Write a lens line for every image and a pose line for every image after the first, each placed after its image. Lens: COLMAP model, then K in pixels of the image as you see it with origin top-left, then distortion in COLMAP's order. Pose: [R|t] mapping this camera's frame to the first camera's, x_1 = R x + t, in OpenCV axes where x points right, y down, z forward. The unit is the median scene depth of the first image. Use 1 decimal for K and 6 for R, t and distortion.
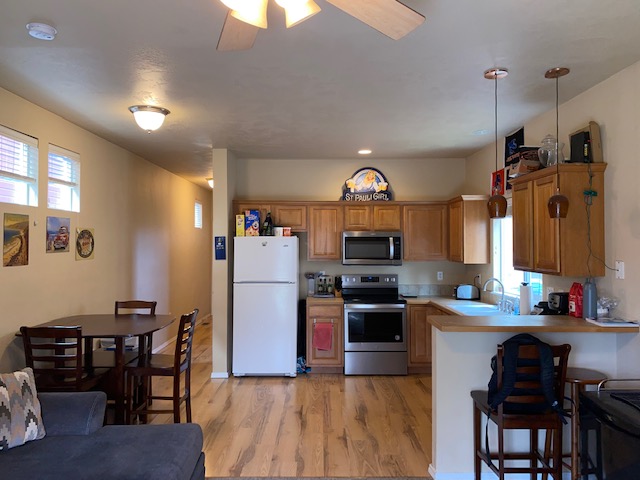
lens RADIAL K [[485.0, 0, 319.5], [0, 485.0, 233.2], [0, 0, 1]] dist [0.042969, -0.041645]
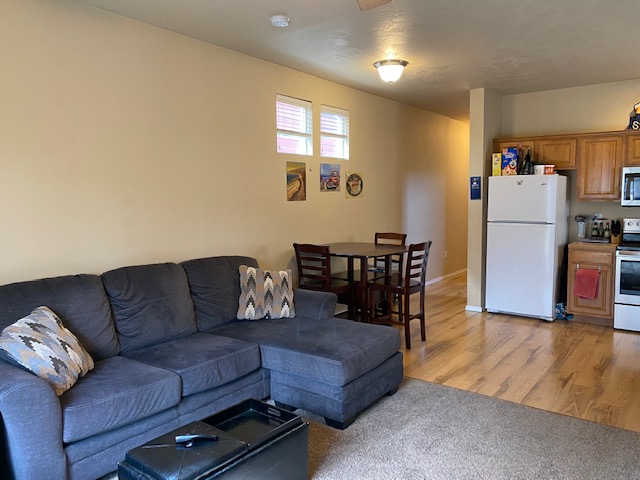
lens RADIAL K [[485.0, 0, 315.5], [0, 485.0, 236.9], [0, 0, 1]] dist [0.042969, -0.041645]
pose [[0.792077, 0.046344, -0.608659, 0.193720], [0.022946, 0.994148, 0.105557, 0.020699], [0.609990, -0.097576, 0.786379, -0.028496]]
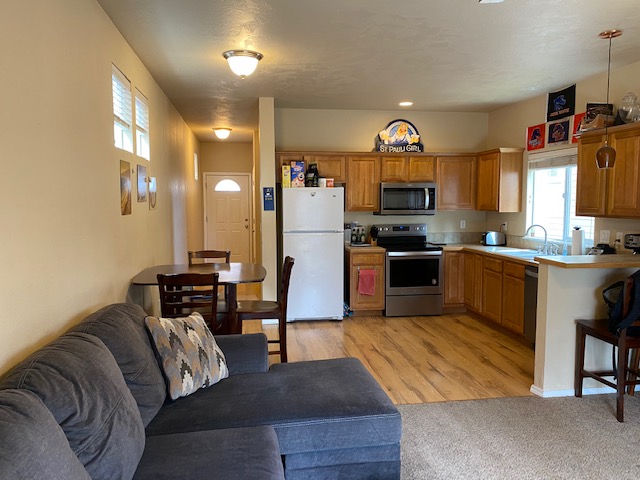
lens RADIAL K [[485.0, 0, 318.5], [0, 485.0, 234.9], [0, 0, 1]] dist [0.042969, -0.041645]
pose [[0.989337, -0.013655, 0.145005, -0.302096], [-0.000629, 0.995186, 0.098005, 0.008417], [-0.145645, -0.097051, 0.984565, -0.012801]]
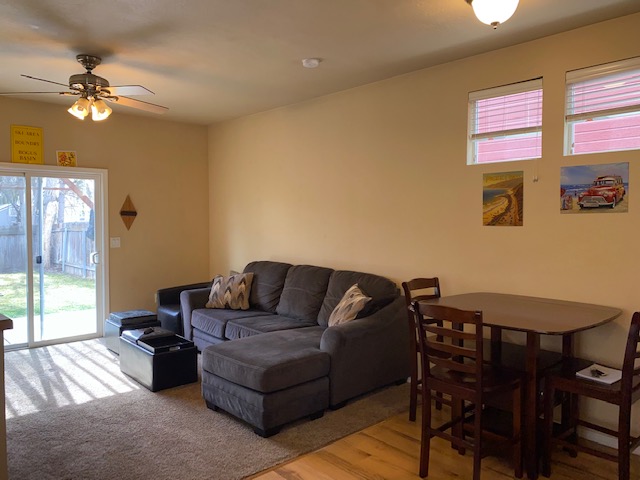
lens RADIAL K [[485.0, 0, 322.3], [0, 485.0, 237.2], [0, 0, 1]] dist [0.042969, -0.041645]
pose [[-0.736083, 0.022416, -0.676520, 0.235578], [0.012947, 0.999735, 0.019039, 0.052187], [0.676768, 0.005256, -0.736178, 1.160274]]
